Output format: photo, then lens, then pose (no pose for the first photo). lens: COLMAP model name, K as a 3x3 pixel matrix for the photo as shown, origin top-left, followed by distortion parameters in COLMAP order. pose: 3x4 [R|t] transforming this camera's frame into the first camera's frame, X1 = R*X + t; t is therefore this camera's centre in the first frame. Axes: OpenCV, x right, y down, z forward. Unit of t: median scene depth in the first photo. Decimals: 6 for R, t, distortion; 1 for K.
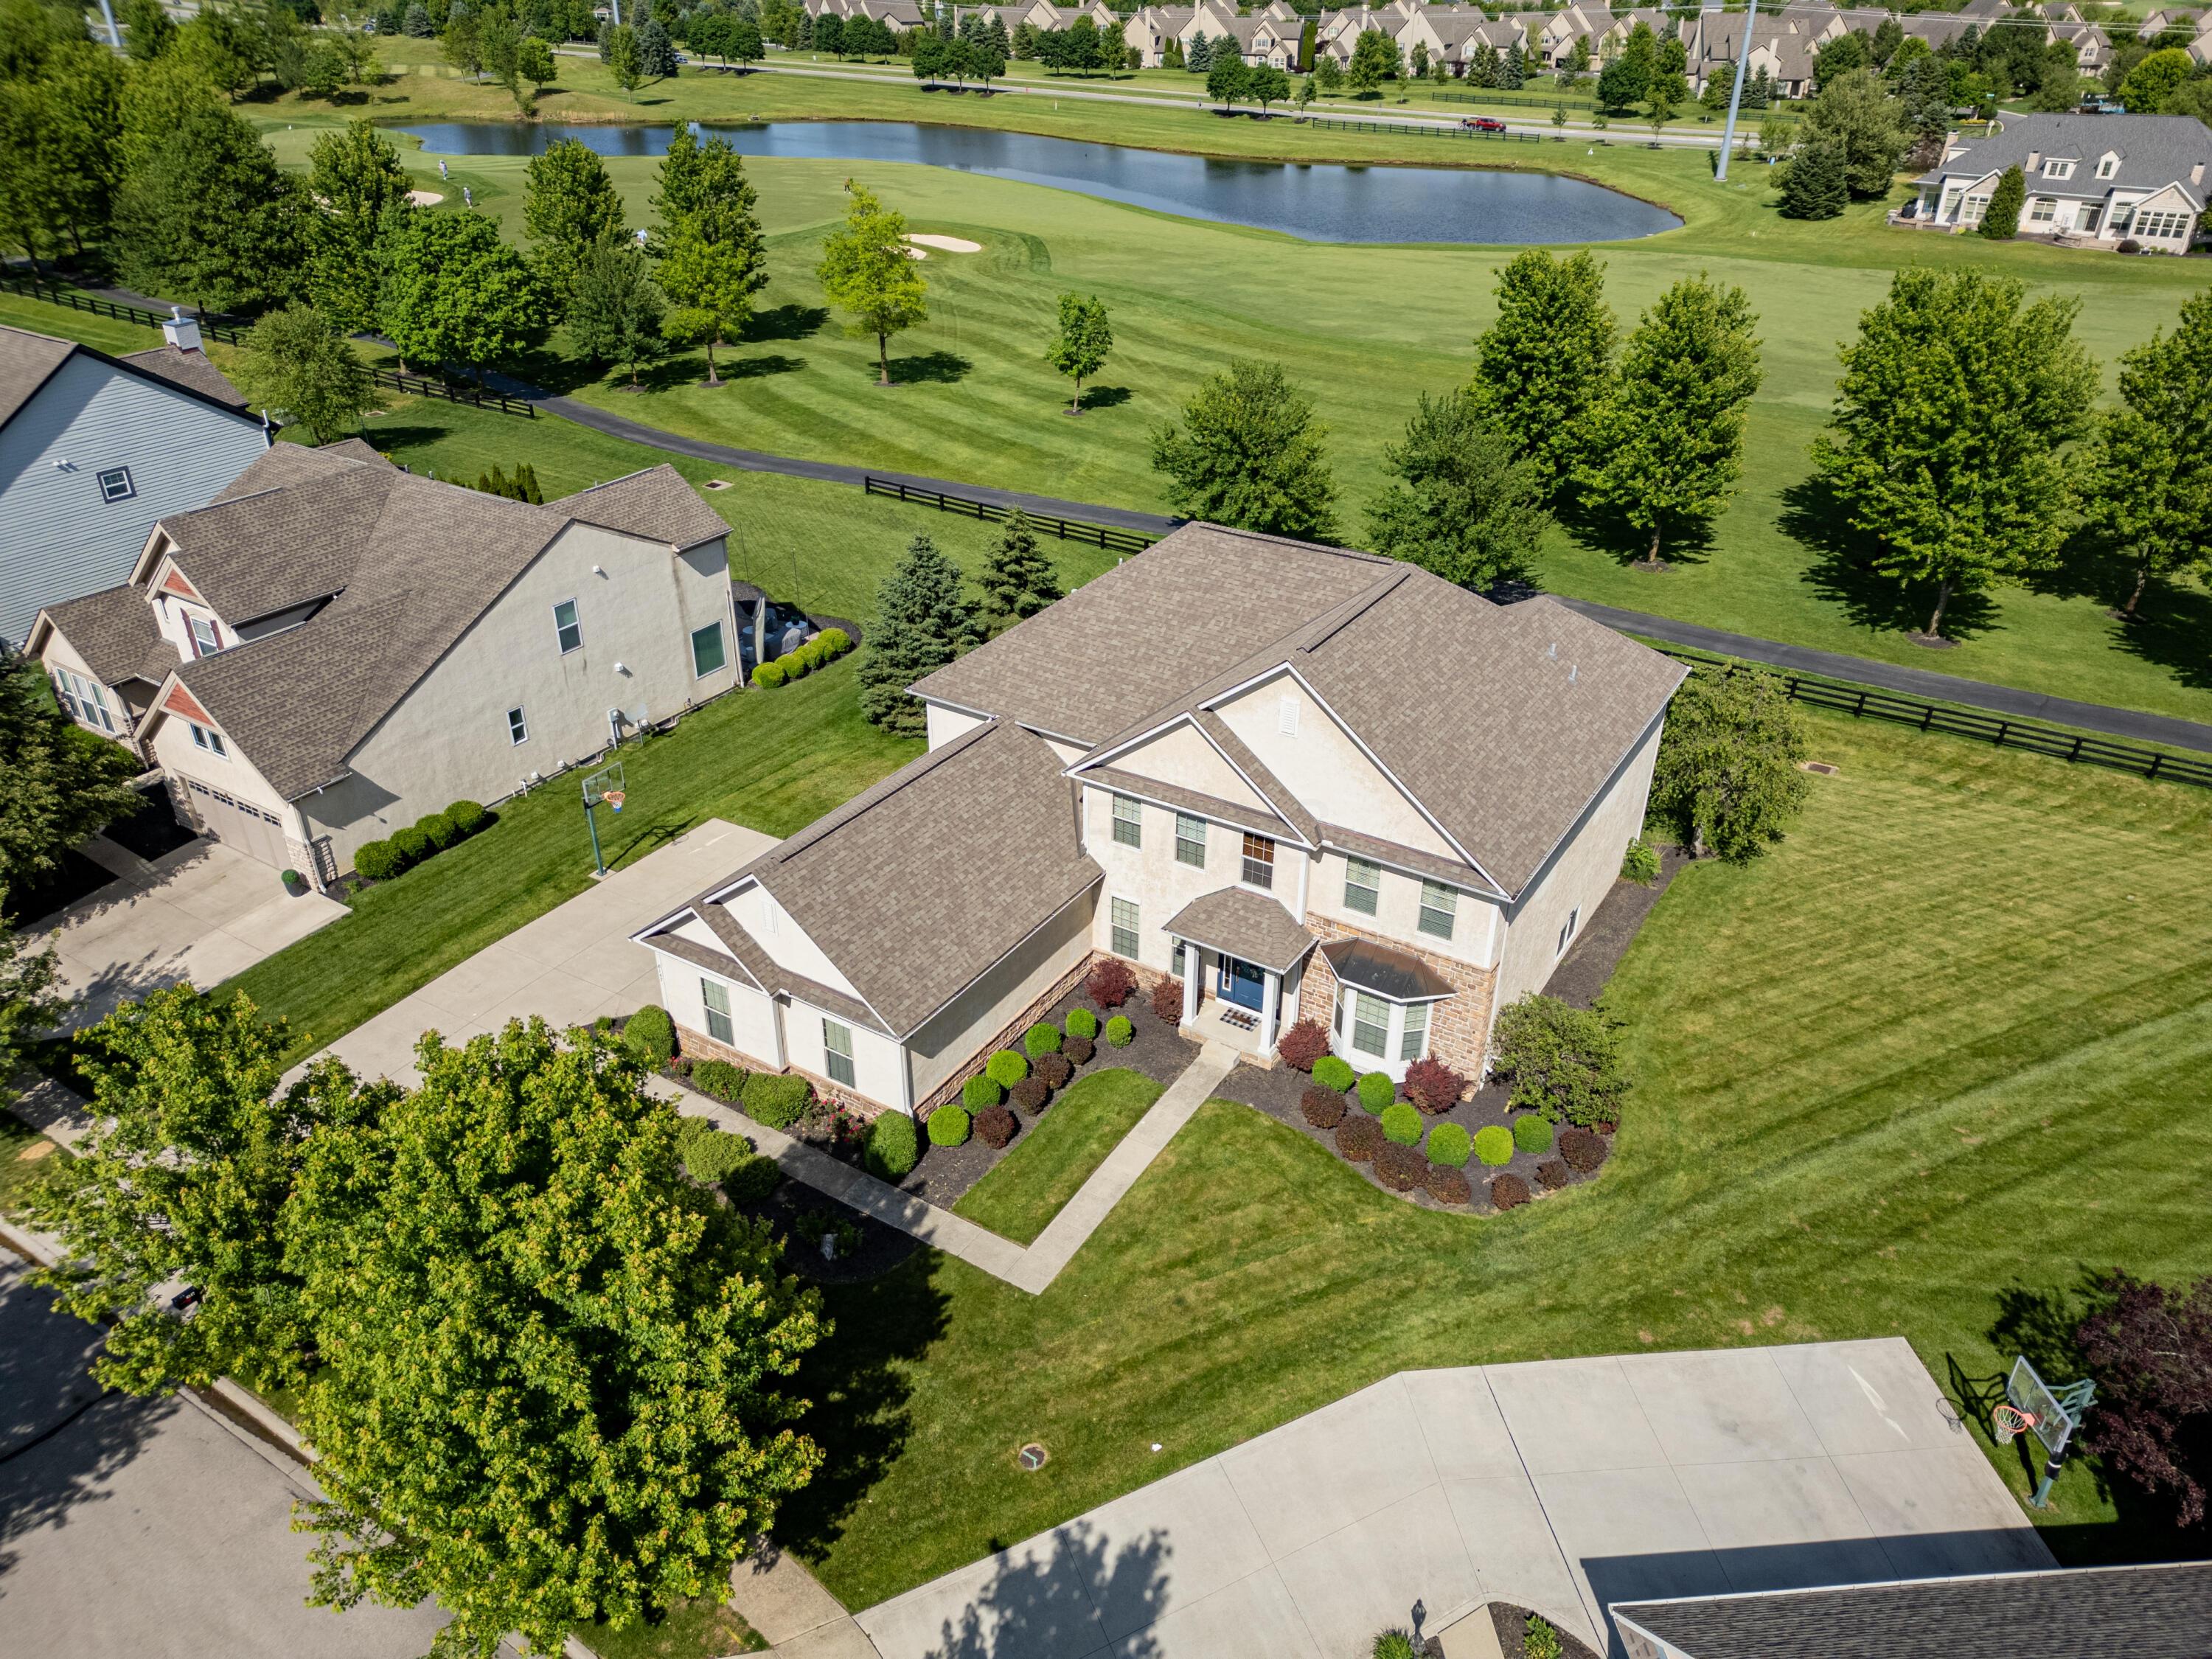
lens RADIAL K [[1543.1, 0, 1103.4], [0, 1543.1, 823.2], [0, 0, 1]] dist [0.066629, -0.050610]
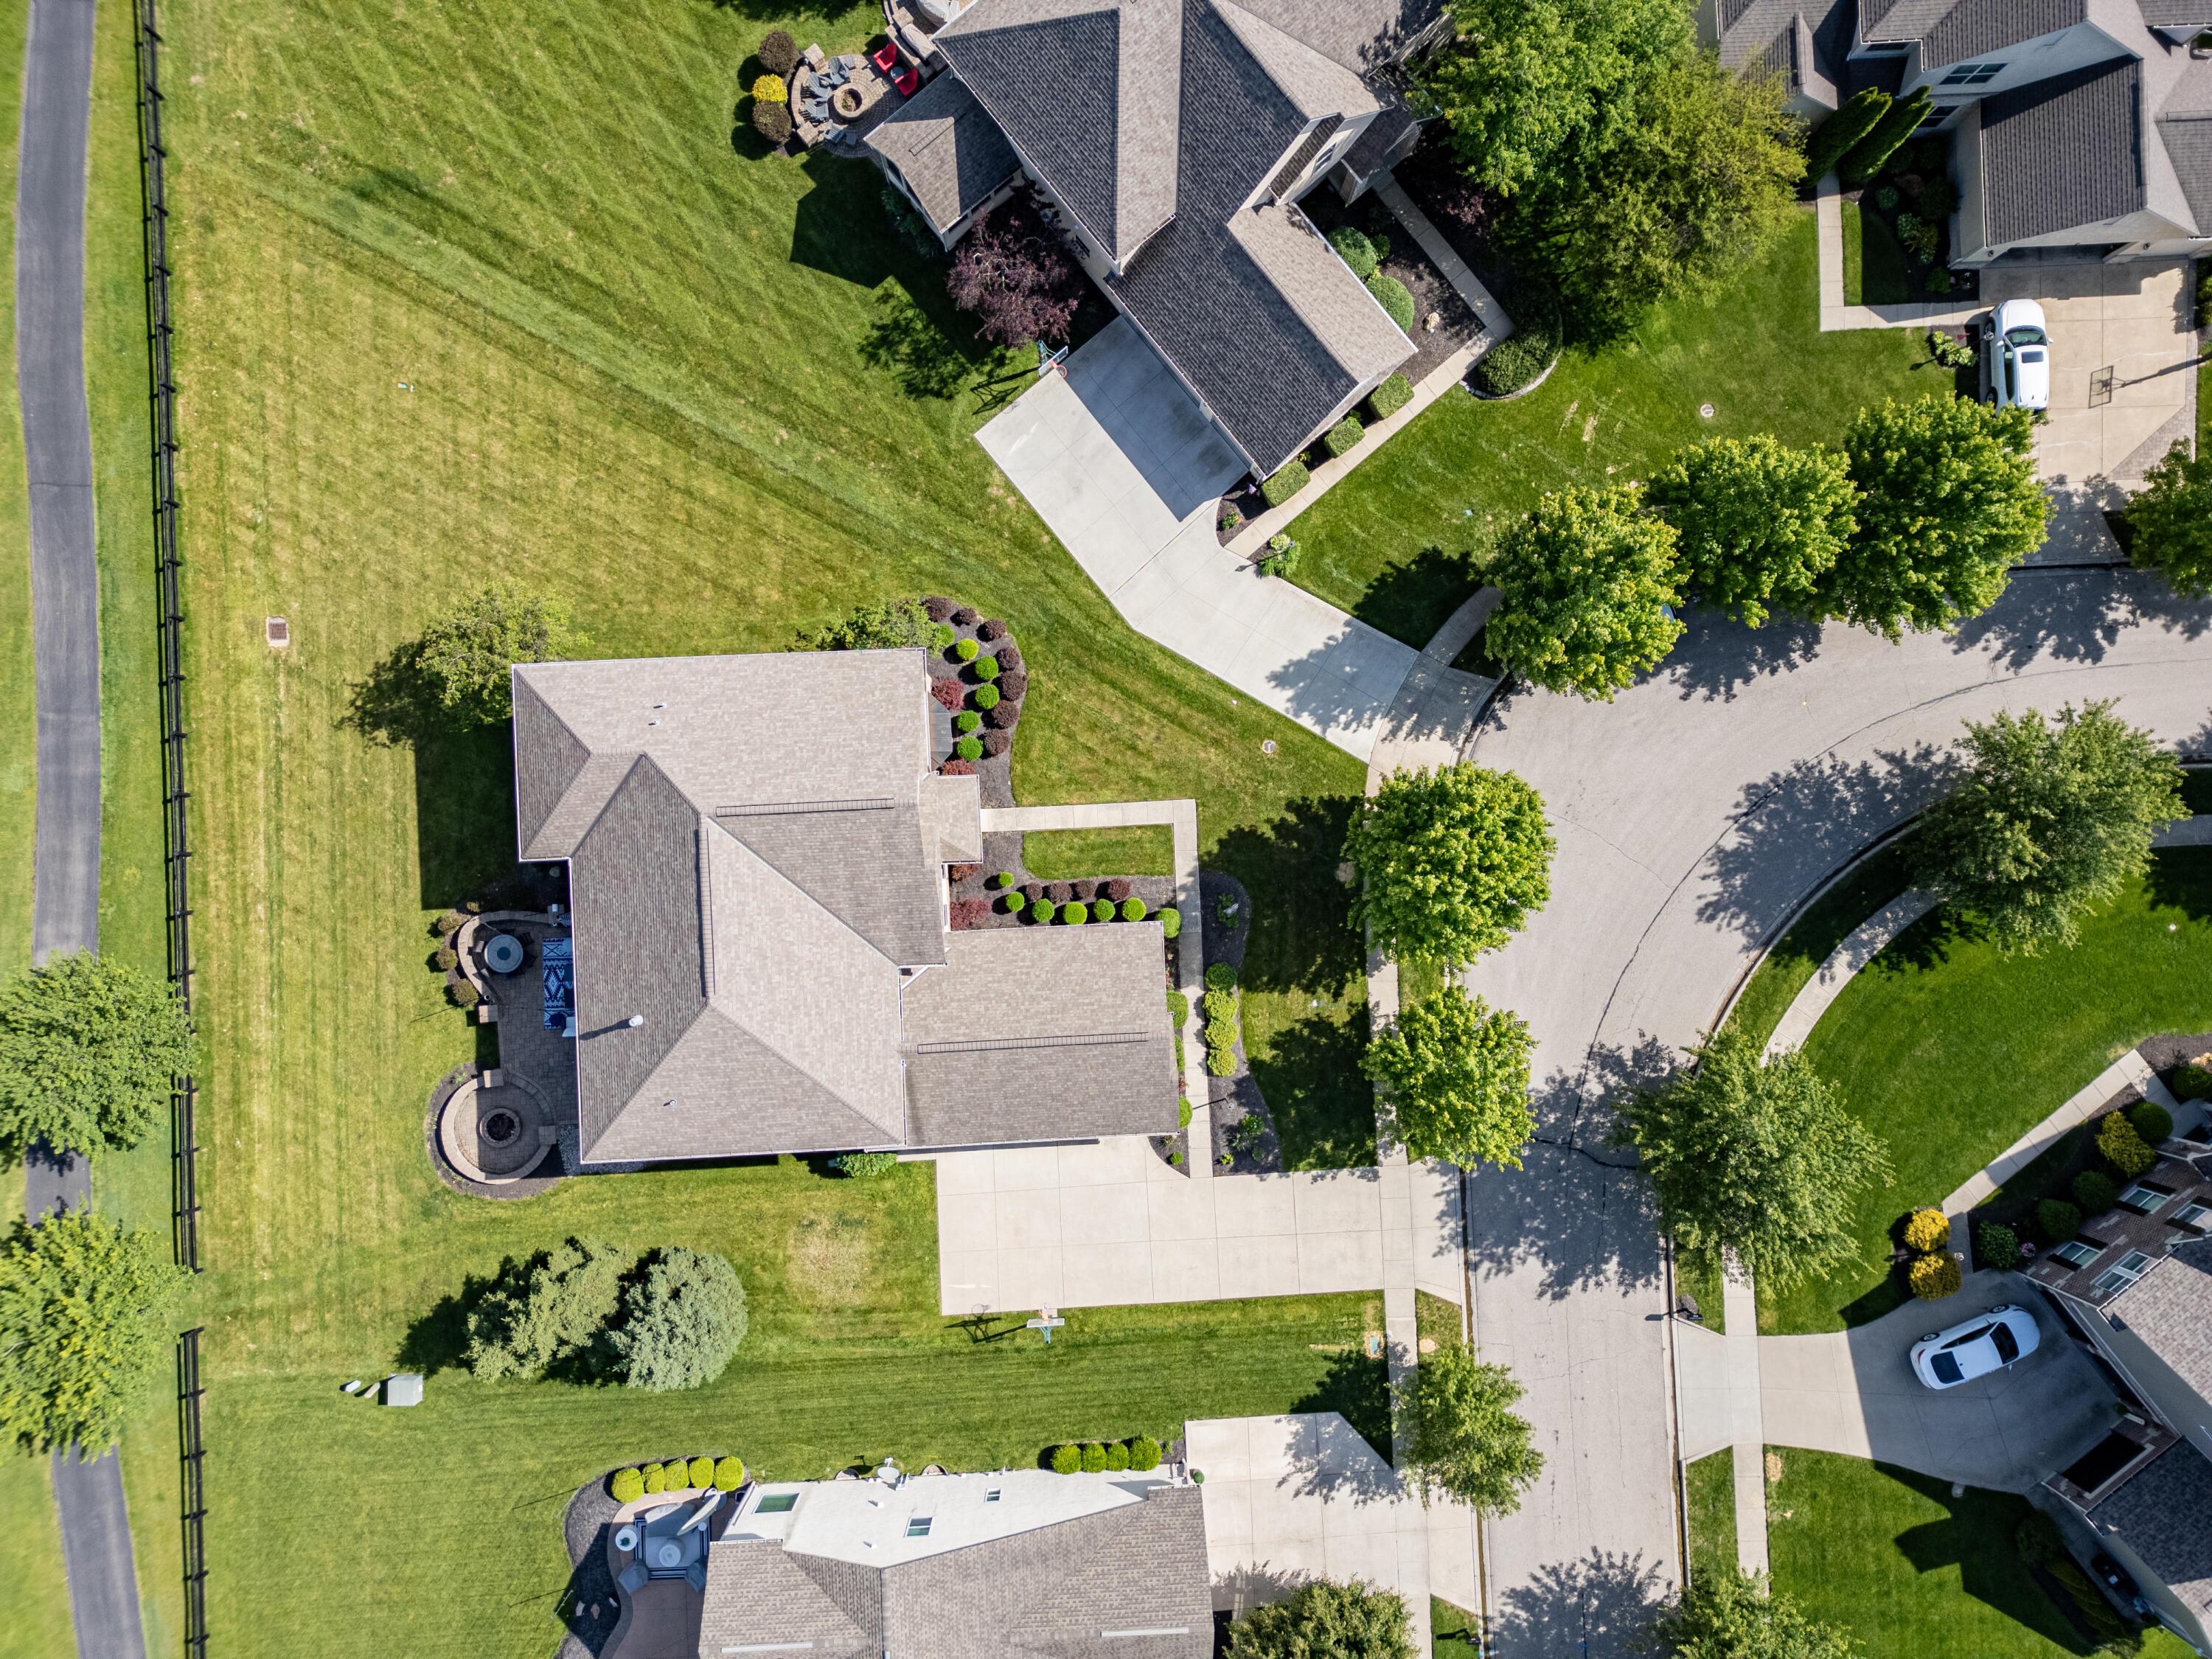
lens RADIAL K [[1543.1, 0, 1103.4], [0, 1543.1, 823.2], [0, 0, 1]] dist [0.066629, -0.050610]
pose [[-0.572552, -0.819860, 0.003829, -0.006418], [0.388619, -0.267275, 0.881782, -1.262947], [-0.721914, 0.506354, 0.471641, 0.152005]]
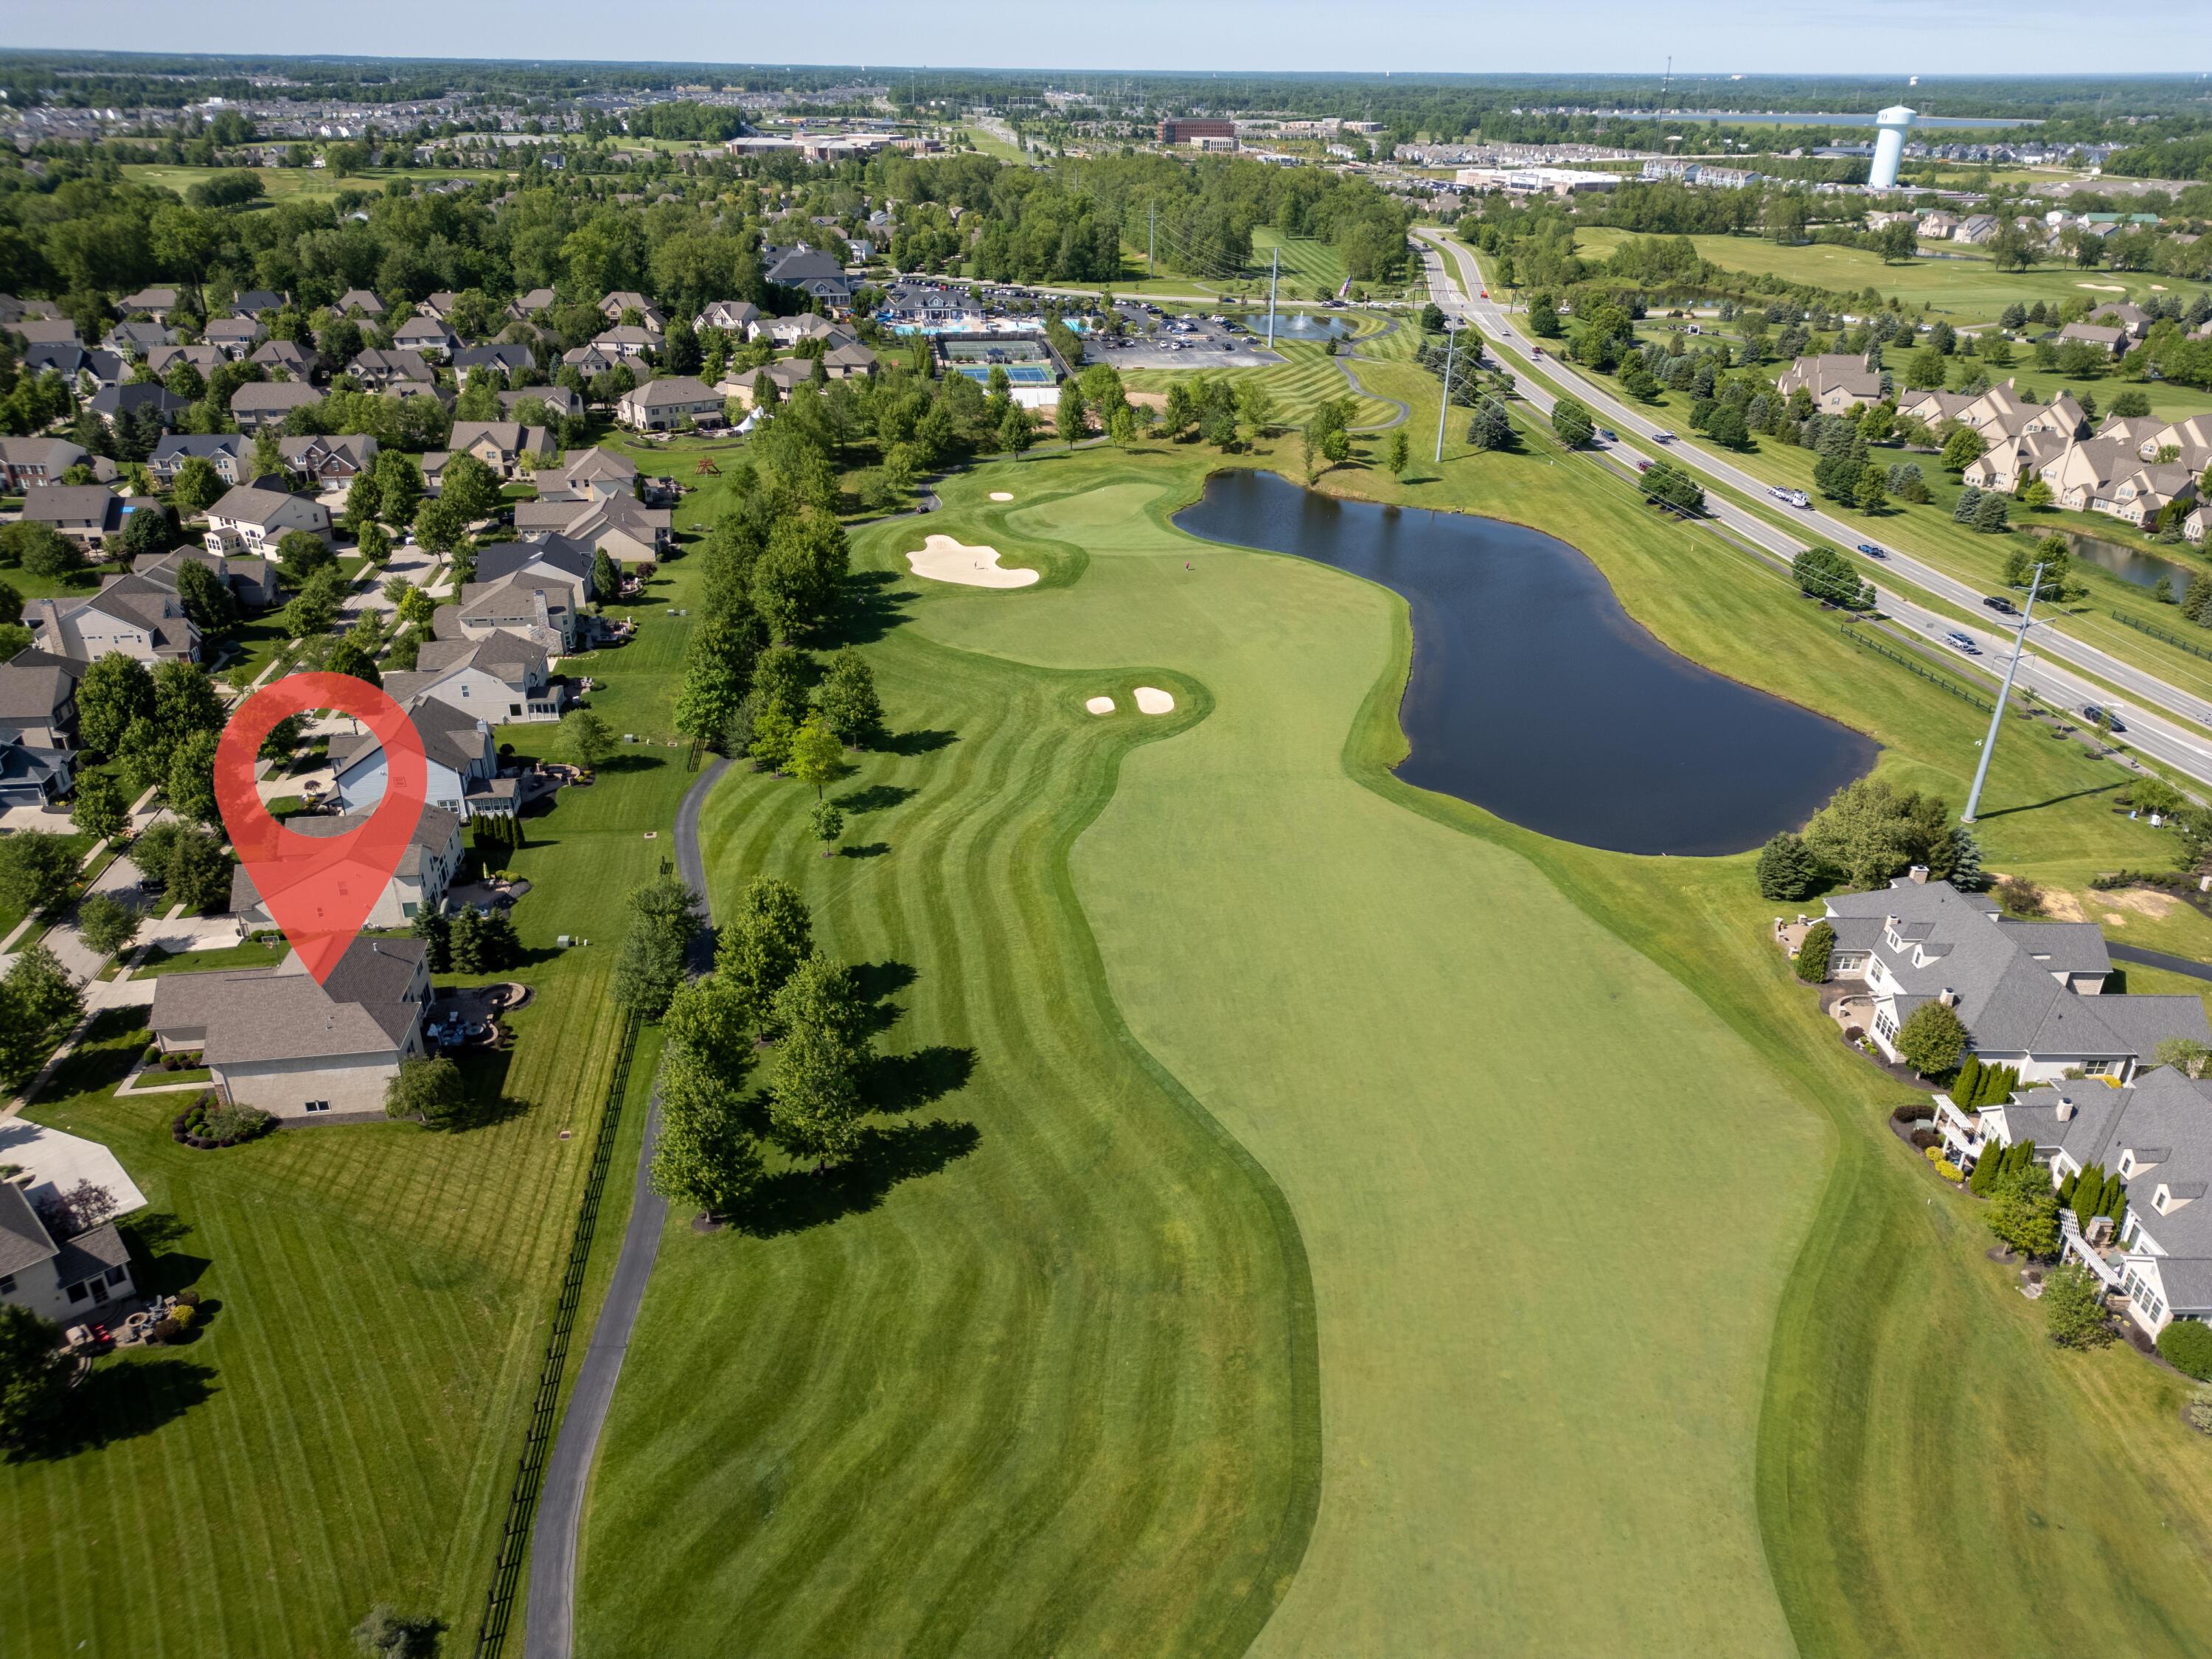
lens RADIAL K [[1543.1, 0, 1103.4], [0, 1543.1, 823.2], [0, 0, 1]] dist [0.066629, -0.050610]
pose [[0.654351, 0.329279, -0.680735, 3.583333], [-0.379471, 0.921647, 0.081047, -1.420158], [0.654084, 0.205286, 0.728033, -0.369821]]
